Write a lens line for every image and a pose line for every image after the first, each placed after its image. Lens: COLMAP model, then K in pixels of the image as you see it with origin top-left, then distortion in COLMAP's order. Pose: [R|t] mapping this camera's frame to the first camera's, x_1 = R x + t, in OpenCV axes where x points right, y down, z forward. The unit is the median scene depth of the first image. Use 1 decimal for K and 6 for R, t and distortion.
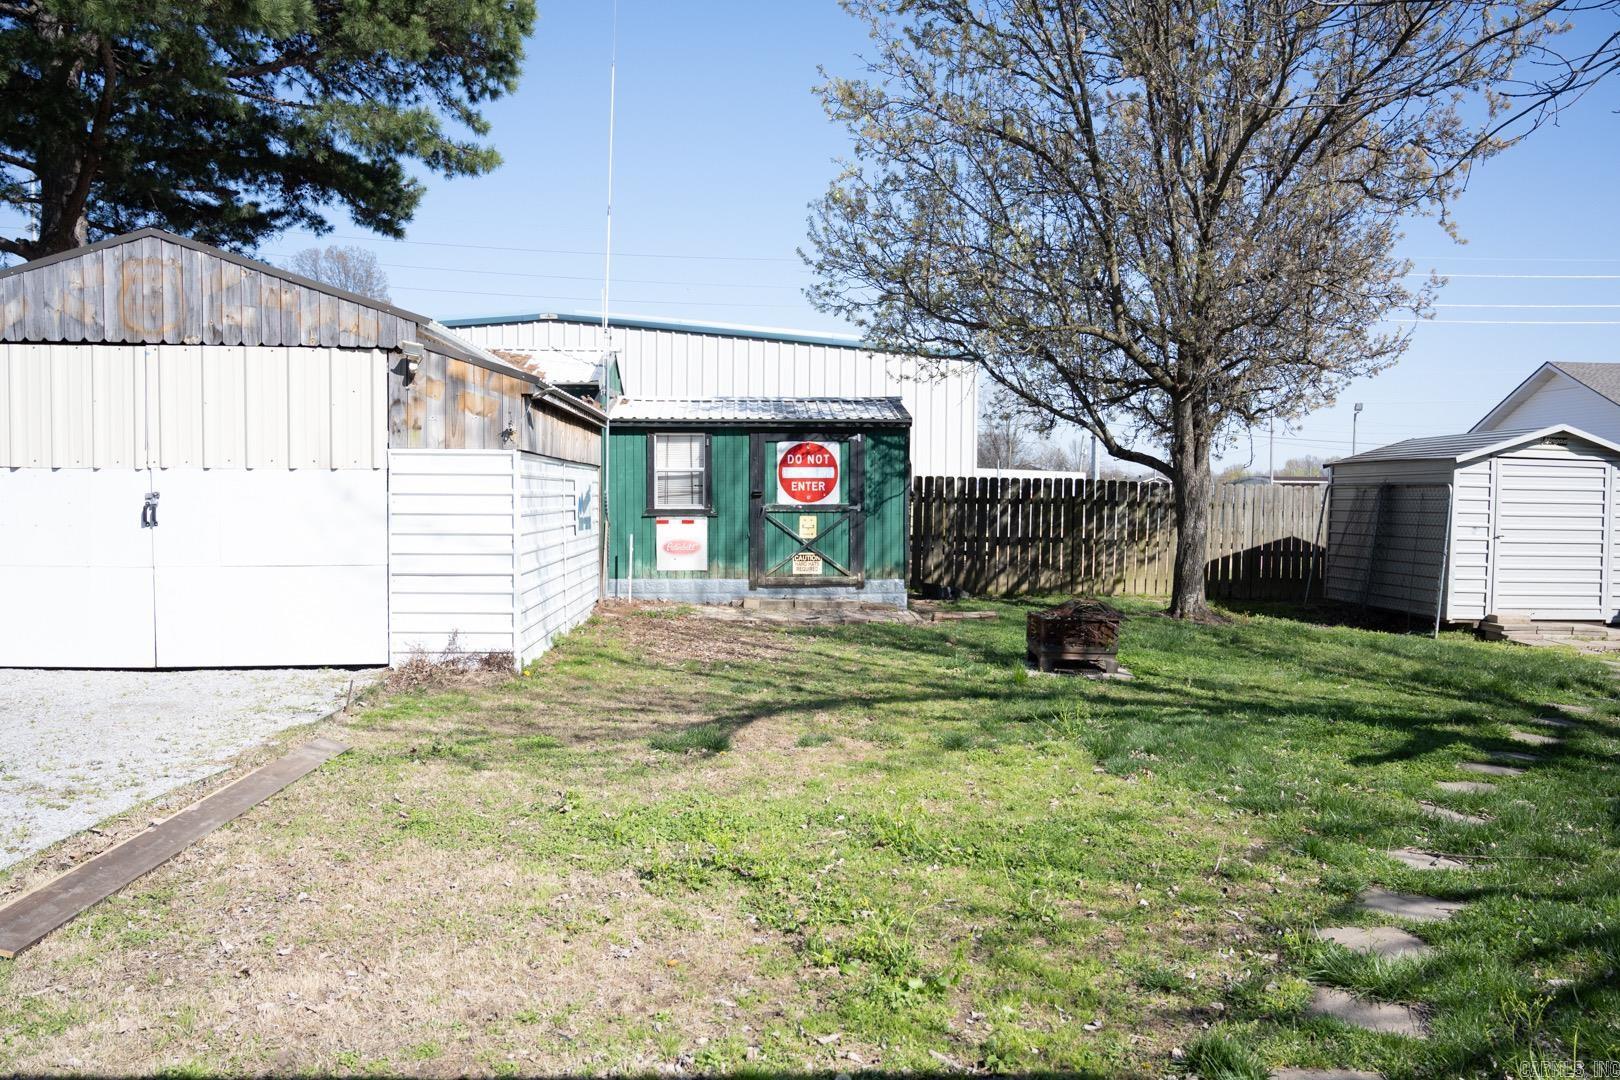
lens RADIAL K [[1204.4, 0, 810.0], [0, 1204.4, 540.0], [0, 0, 1]] dist [-0.006652, 0.002705]
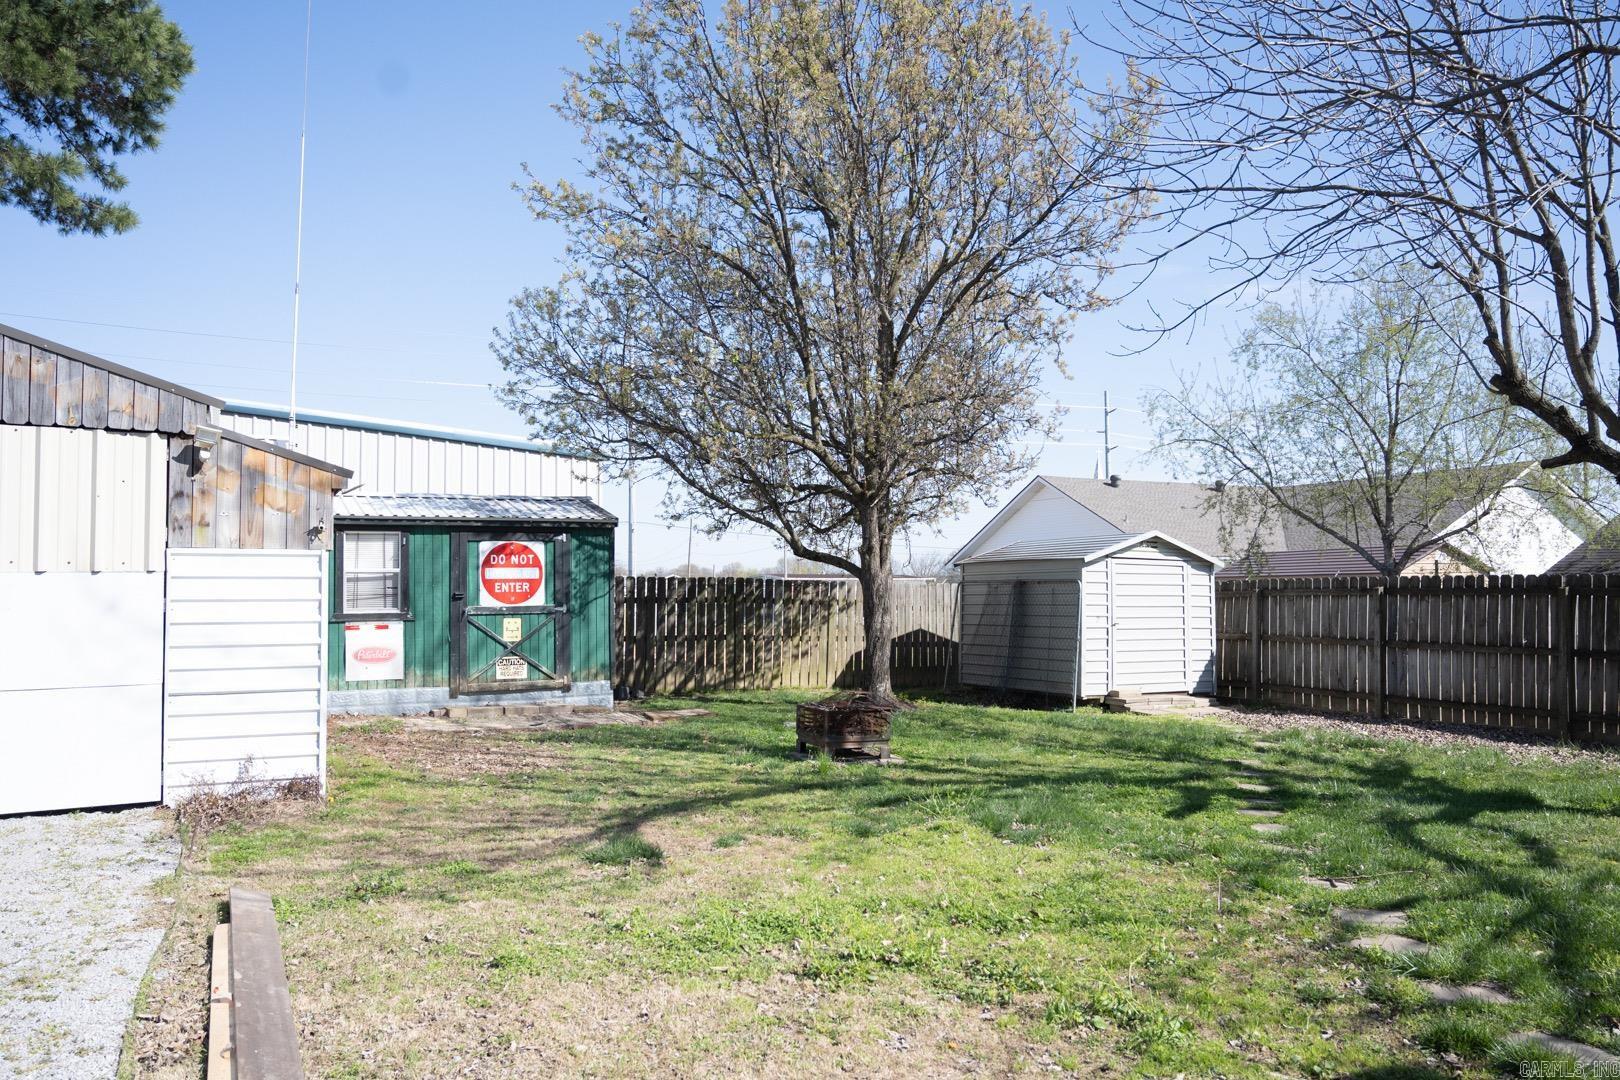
lens RADIAL K [[1213.7, 0, 810.0], [0, 1213.7, 540.0], [0, 0, 1]] dist [-0.006074, 0.009099]
pose [[0.918206, 0.006292, 0.396054, -0.167878], [0.026200, 0.996719, -0.076576, -0.001901], [-0.395236, 0.080689, 0.915029, 0.014041]]
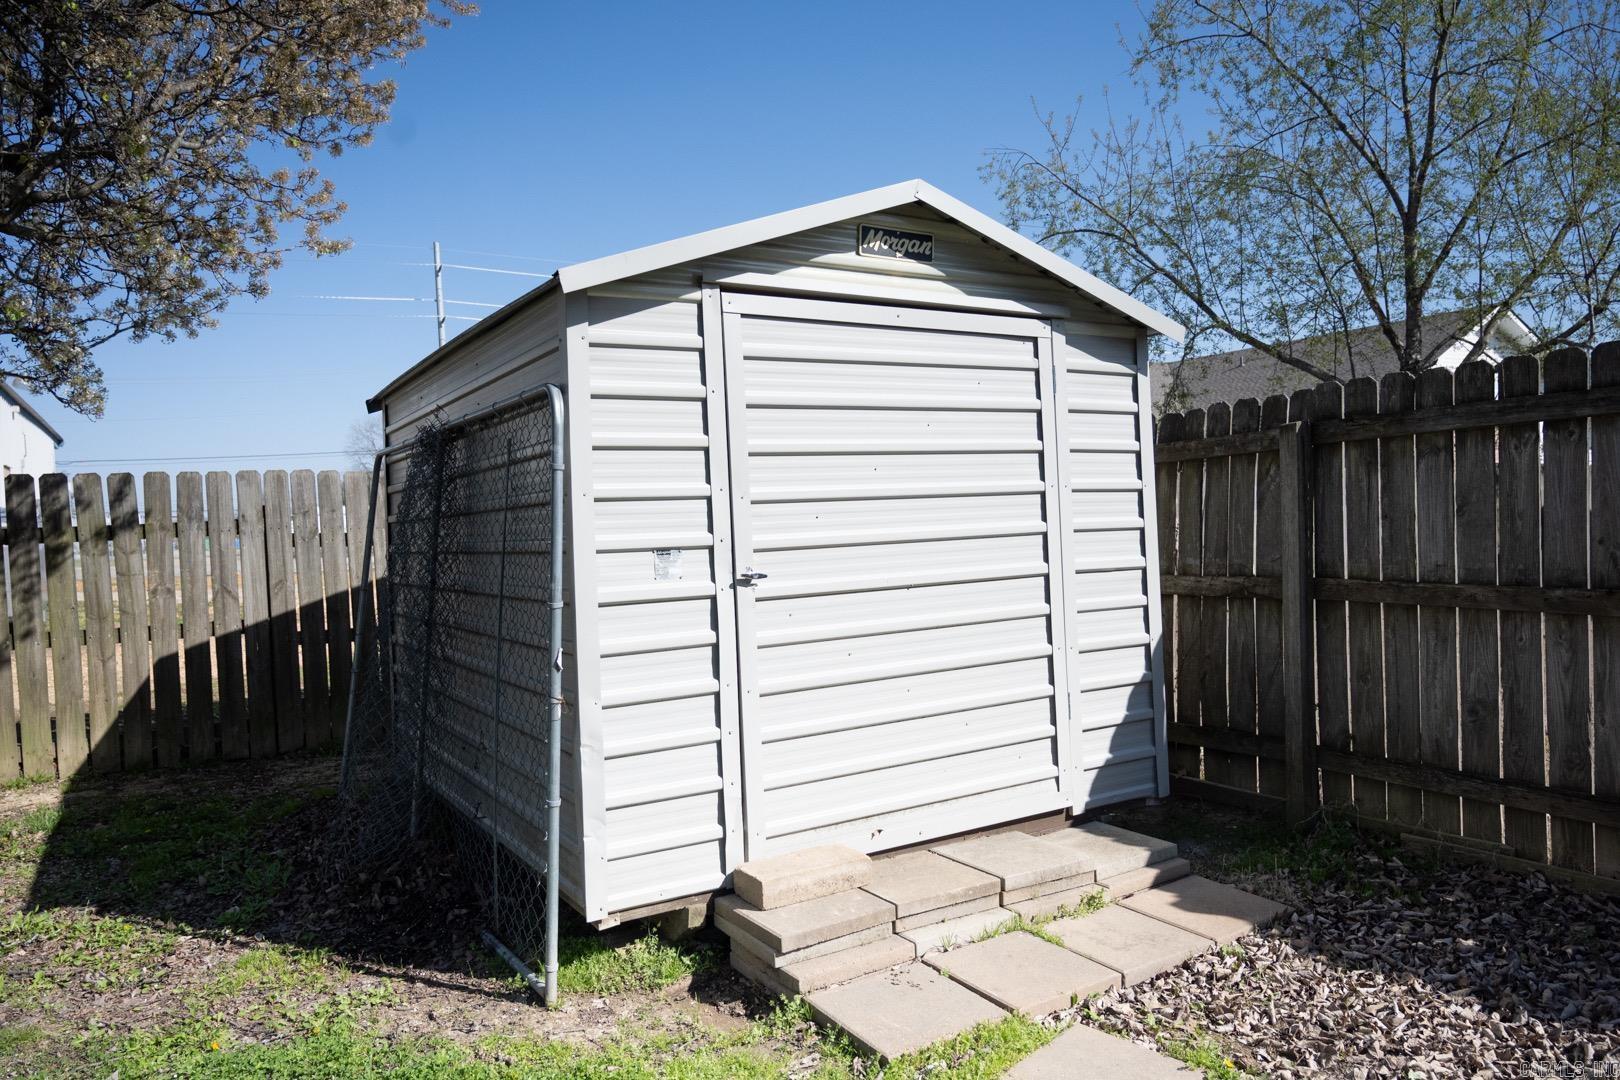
lens RADIAL K [[1129.0, 0, 818.2], [0, 1129.0, 537.9], [0, 0, 1]] dist [-0.001632, 0.000991]
pose [[0.882641, -0.063627, 0.465721, 0.437589], [0.074386, 0.997218, -0.004735, -0.009026], [-0.464124, 0.038823, 0.884919, 0.715466]]
